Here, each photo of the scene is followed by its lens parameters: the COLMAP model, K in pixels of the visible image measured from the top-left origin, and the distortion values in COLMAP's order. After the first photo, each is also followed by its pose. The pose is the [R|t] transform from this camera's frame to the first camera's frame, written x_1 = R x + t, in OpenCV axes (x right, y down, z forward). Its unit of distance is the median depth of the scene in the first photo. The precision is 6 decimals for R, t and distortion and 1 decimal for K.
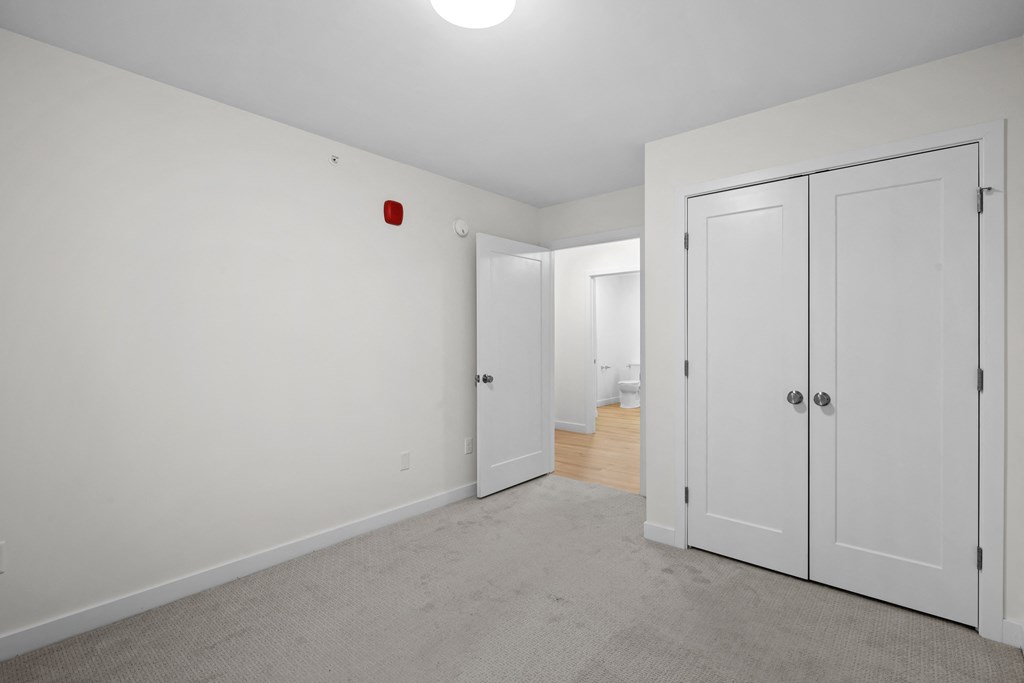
lens RADIAL K [[468.3, 0, 512.0], [0, 468.3, 341.5], [0, 0, 1]] dist [0.000610, 0.000235]
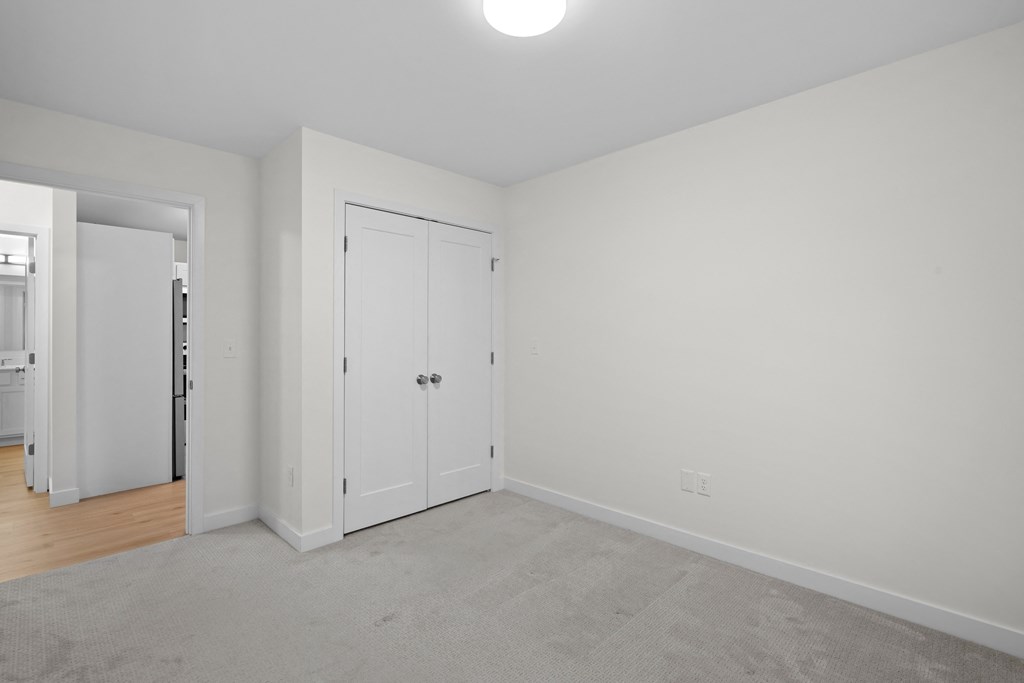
lens RADIAL K [[468.3, 0, 512.0], [0, 468.3, 341.5], [0, 0, 1]] dist [0.000610, 0.000235]
pose [[0.087283, -0.006616, 0.996162, -0.730935], [0.012476, 0.999907, 0.005548, 0.004167], [-0.996105, 0.011944, 0.087358, 0.614362]]
